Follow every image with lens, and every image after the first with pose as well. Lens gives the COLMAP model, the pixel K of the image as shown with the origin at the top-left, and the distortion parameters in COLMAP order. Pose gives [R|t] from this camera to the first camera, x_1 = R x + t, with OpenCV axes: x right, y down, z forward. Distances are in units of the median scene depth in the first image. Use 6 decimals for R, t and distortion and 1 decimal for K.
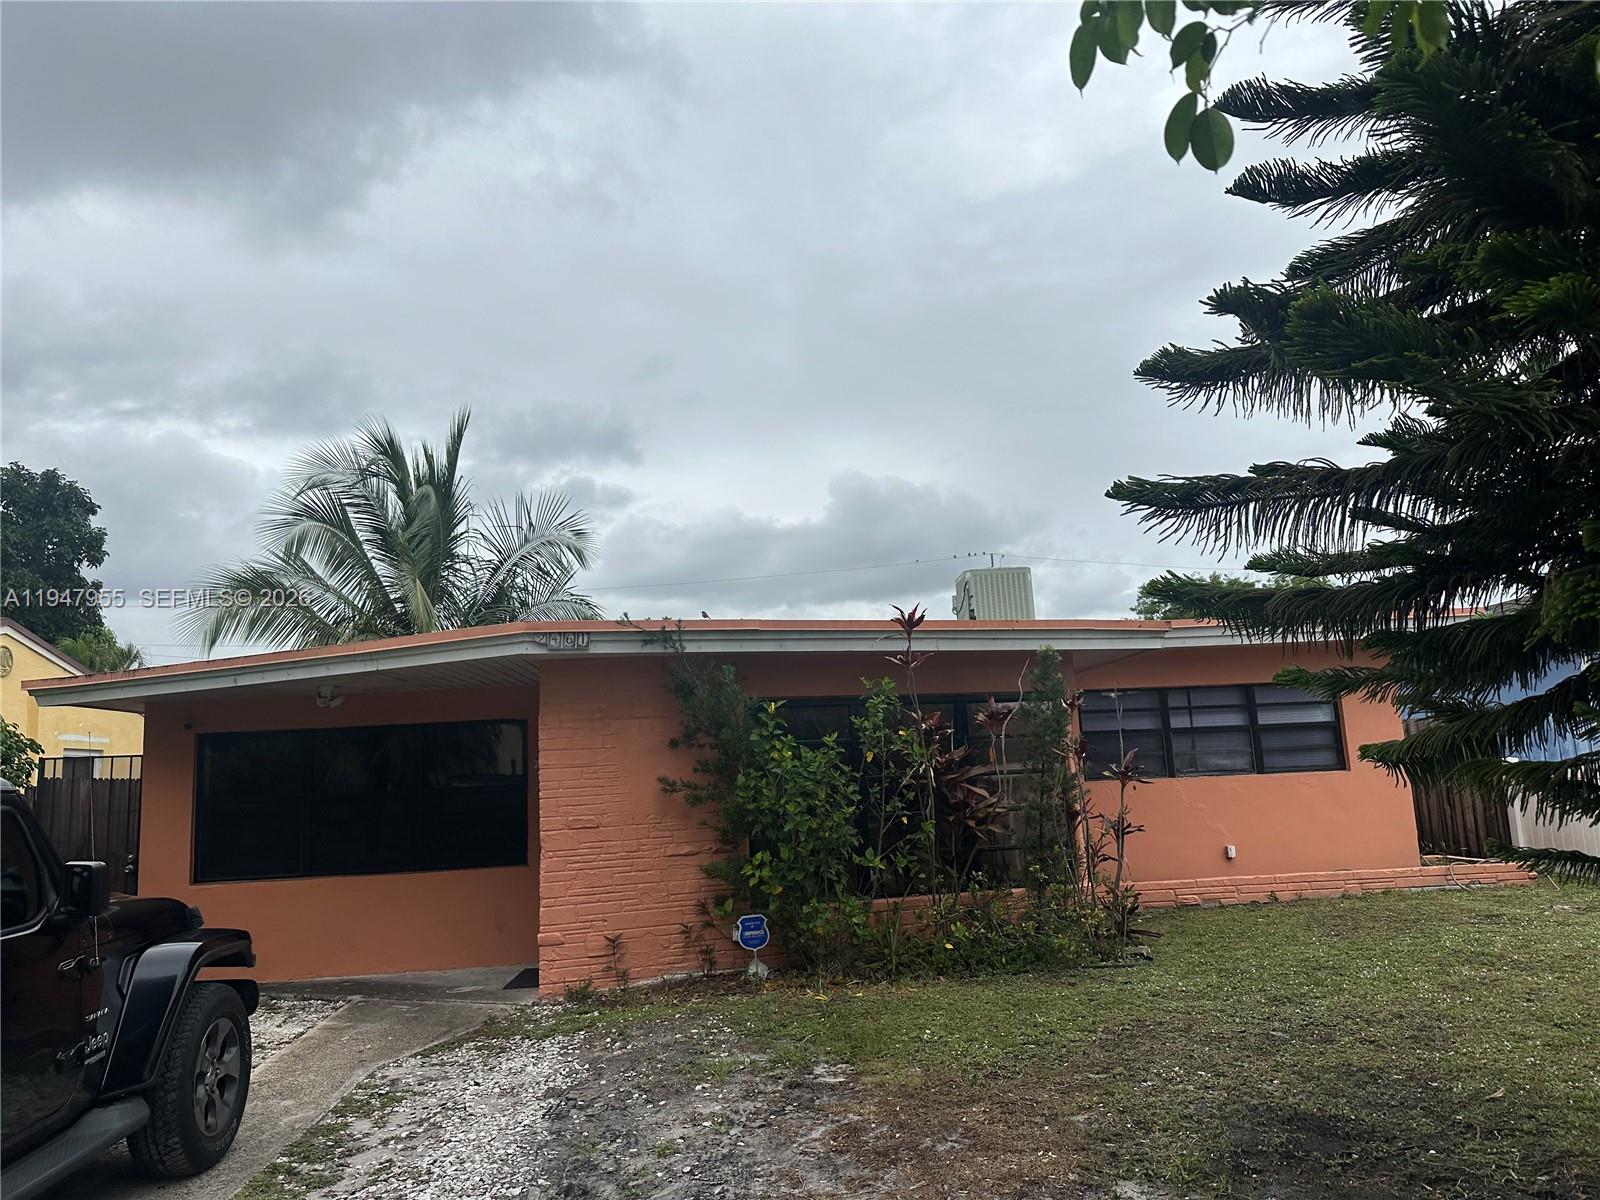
lens RADIAL K [[1105.7, 0, 800.0], [0, 1105.7, 600.0], [0, 0, 1]] dist [-0.013438, -0.001148]
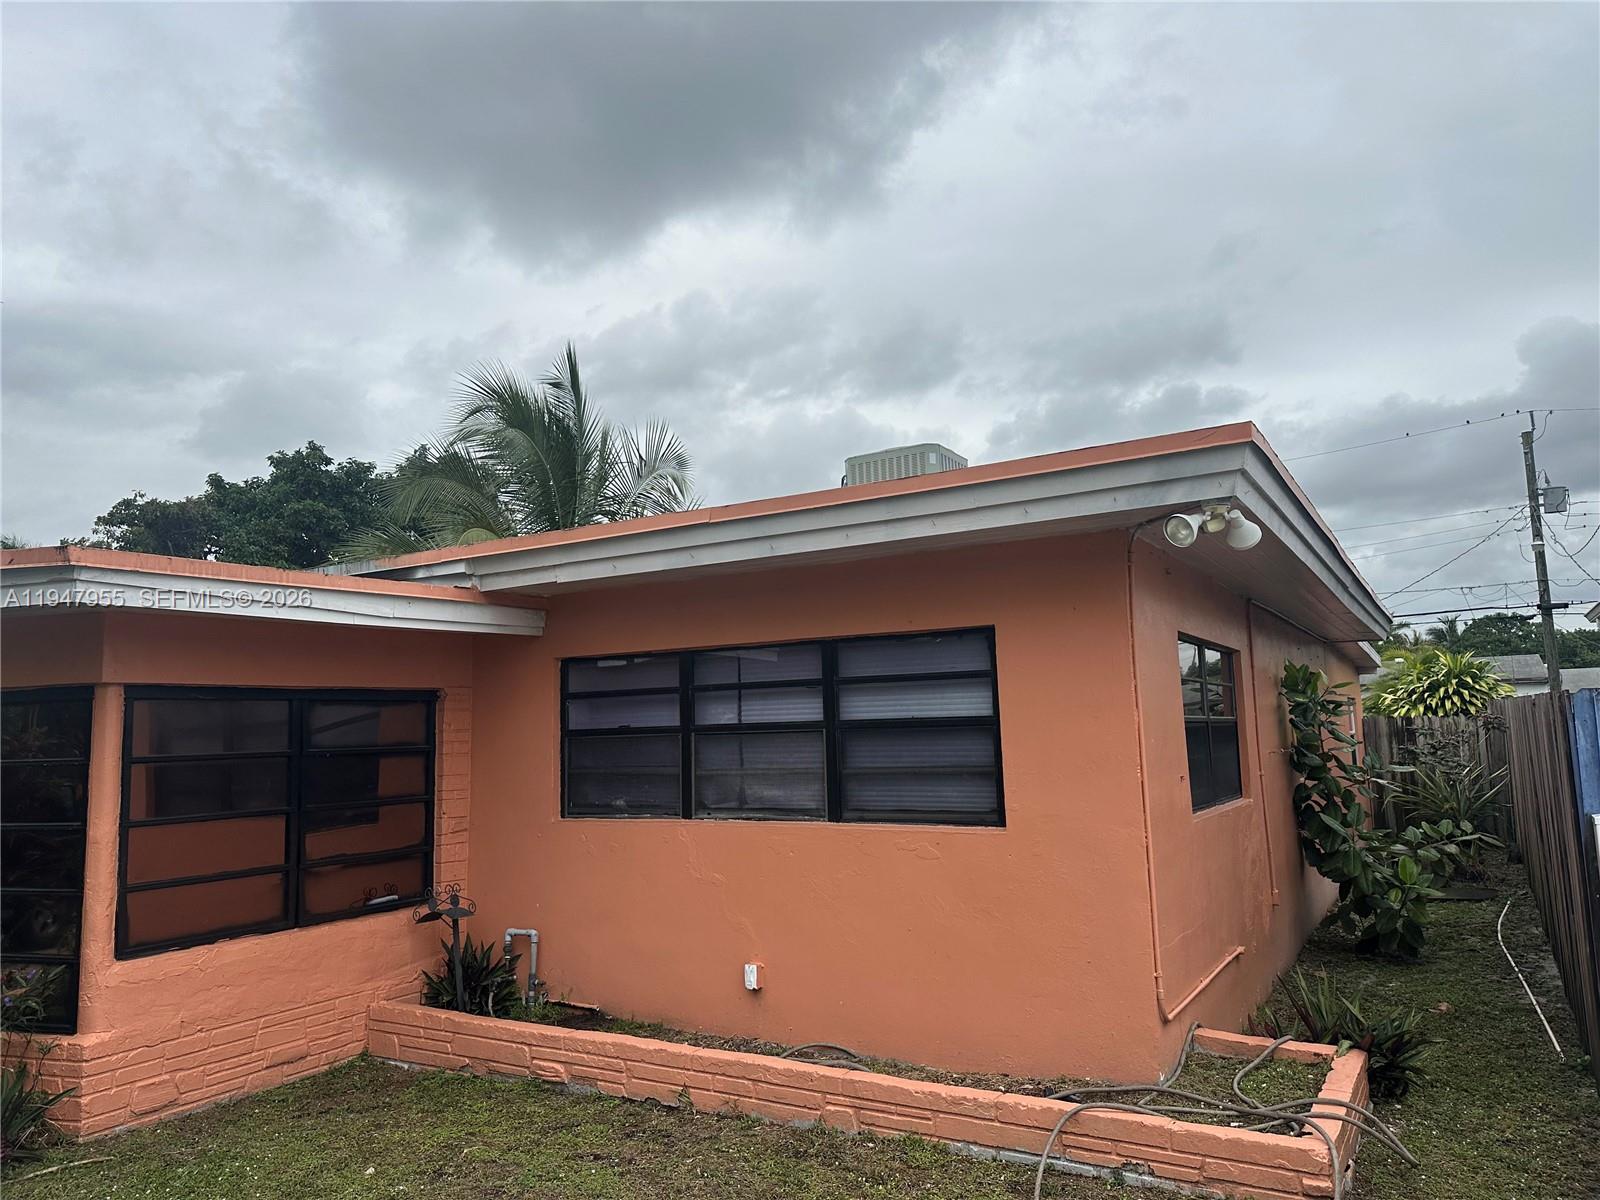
lens RADIAL K [[1100.7, 0, 800.0], [0, 1100.7, 600.0], [0, 0, 1]] dist [0.007467, 0.001903]
pose [[0.818182, -0.058810, -0.571944, 0.233082], [0.095931, 0.994774, 0.034945, 0.014305], [0.566900, -0.083459, 0.819548, 0.204174]]
